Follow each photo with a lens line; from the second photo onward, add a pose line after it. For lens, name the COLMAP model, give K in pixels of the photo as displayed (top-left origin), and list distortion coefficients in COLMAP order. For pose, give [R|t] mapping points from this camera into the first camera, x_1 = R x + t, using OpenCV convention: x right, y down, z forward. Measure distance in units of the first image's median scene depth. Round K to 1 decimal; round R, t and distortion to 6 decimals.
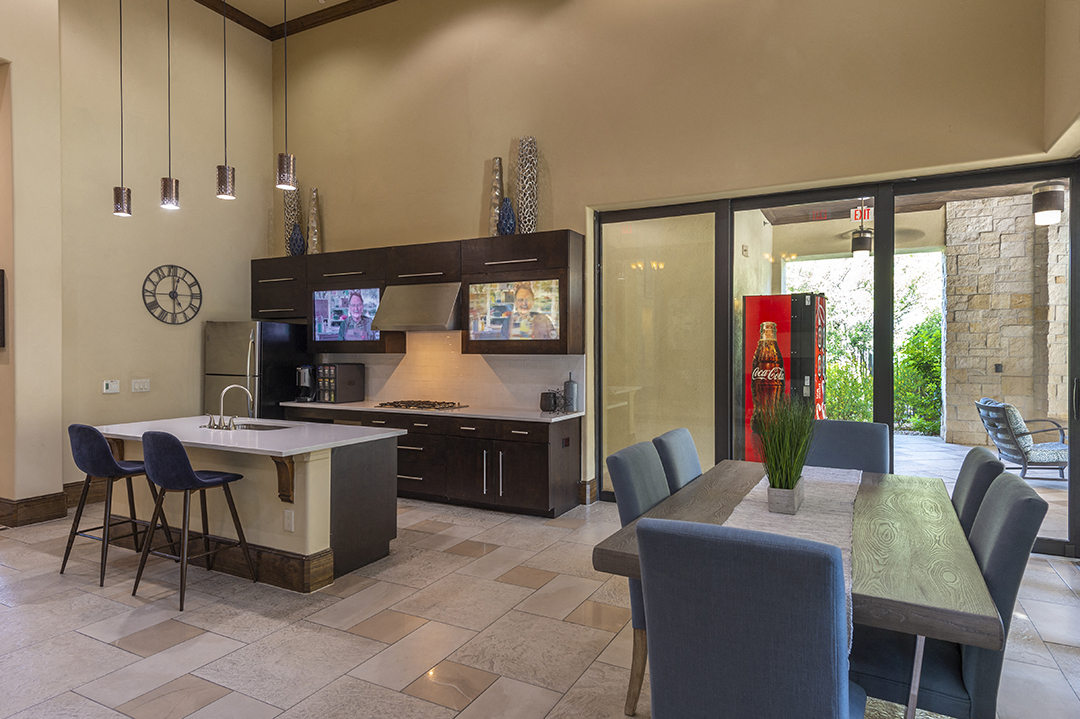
lens RADIAL K [[635.5, 0, 545.5], [0, 635.5, 359.4], [0, 0, 1]] dist [0.000647, -0.000468]
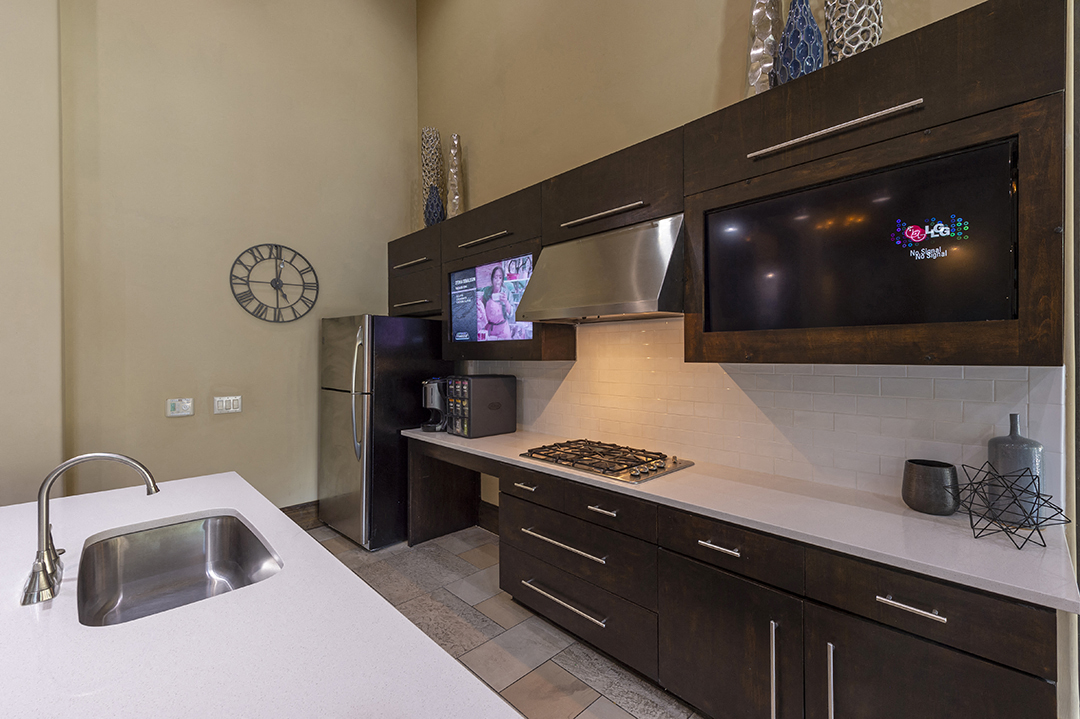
lens RADIAL K [[449.1, 0, 541.6], [0, 449.1, 359.0], [0, 0, 1]] dist [0.000833, 0.000090]
pose [[0.944058, -0.003148, -0.329765, -0.110444], [0.000895, 0.999975, -0.006983, -0.007843], [0.329779, 0.006297, 0.944037, 0.592953]]
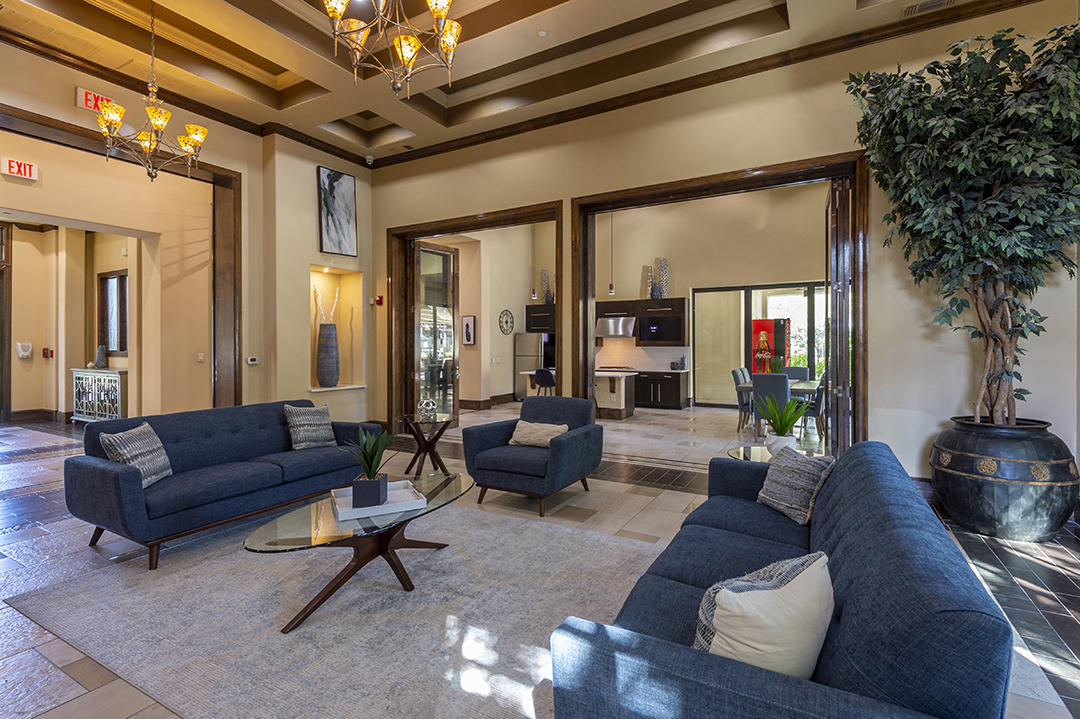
lens RADIAL K [[514.6, 0, 517.6], [0, 514.6, 343.0], [0, 0, 1]] dist [0.001121, 0.000007]
pose [[0.997083, -0.003512, -0.076238, -0.392234], [0.001939, 0.999784, -0.020705, 0.016264], [0.076294, 0.020497, 0.996875, -0.909983]]
